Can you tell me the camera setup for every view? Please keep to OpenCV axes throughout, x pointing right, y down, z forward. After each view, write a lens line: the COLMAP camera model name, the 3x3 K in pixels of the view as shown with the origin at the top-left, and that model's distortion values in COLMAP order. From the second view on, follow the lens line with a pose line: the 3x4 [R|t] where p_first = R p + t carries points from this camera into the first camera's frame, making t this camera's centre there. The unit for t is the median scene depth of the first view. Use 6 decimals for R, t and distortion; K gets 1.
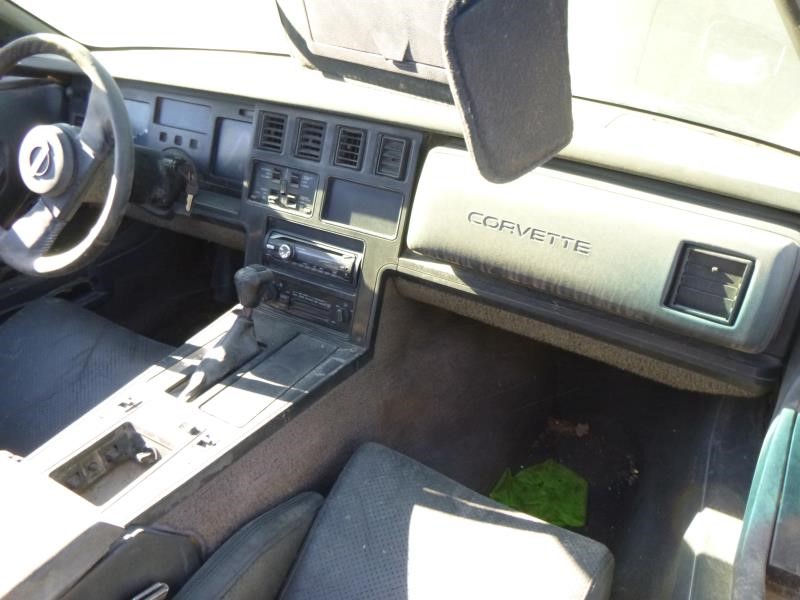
lens RADIAL K [[586.4, 0, 400.0], [0, 586.4, 300.0], [0, 0, 1]] dist [-0.031838, 0.003824]
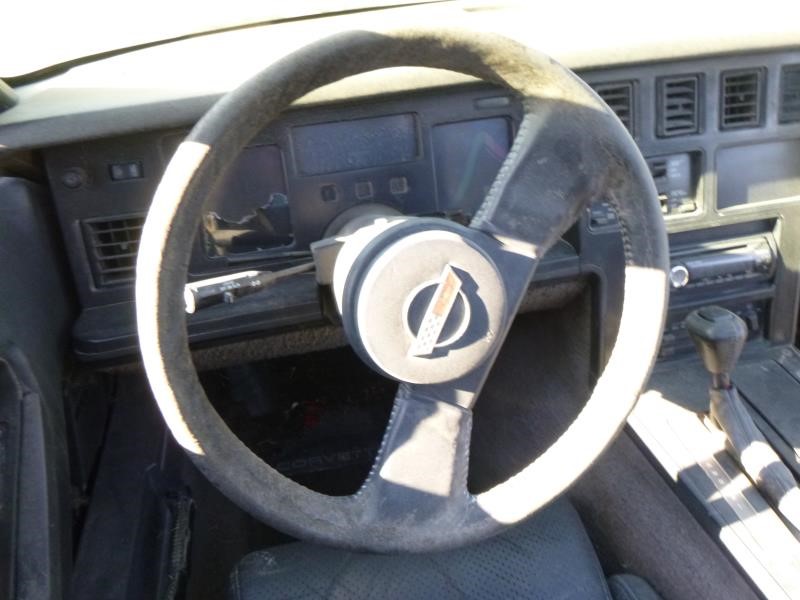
lens RADIAL K [[579.4, 0, 400.0], [0, 579.4, 300.0], [0, 0, 1]] dist [-0.003188, -0.065871]
pose [[0.772052, -0.440640, 0.458008, -0.812037], [0.400308, 0.896873, 0.188074, -0.332933], [-0.493648, 0.038141, 0.868825, 0.615873]]
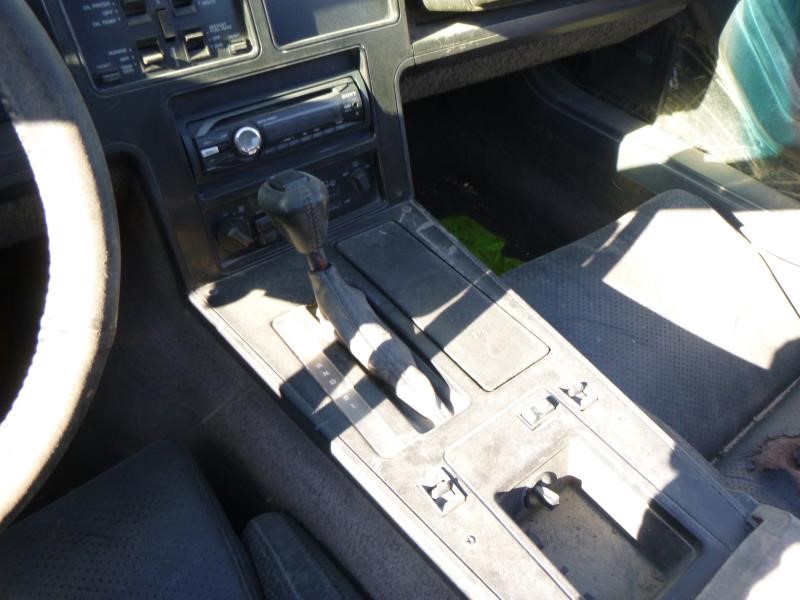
lens RADIAL K [[586.4, 0, 400.0], [0, 586.4, 300.0], [0, 0, 1]] dist [-0.031838, 0.003824]
pose [[0.412390, -0.670119, 0.617151, -0.595696], [0.443495, 0.739419, 0.506529, -0.193458], [-0.795768, 0.064816, 0.602124, 0.621114]]
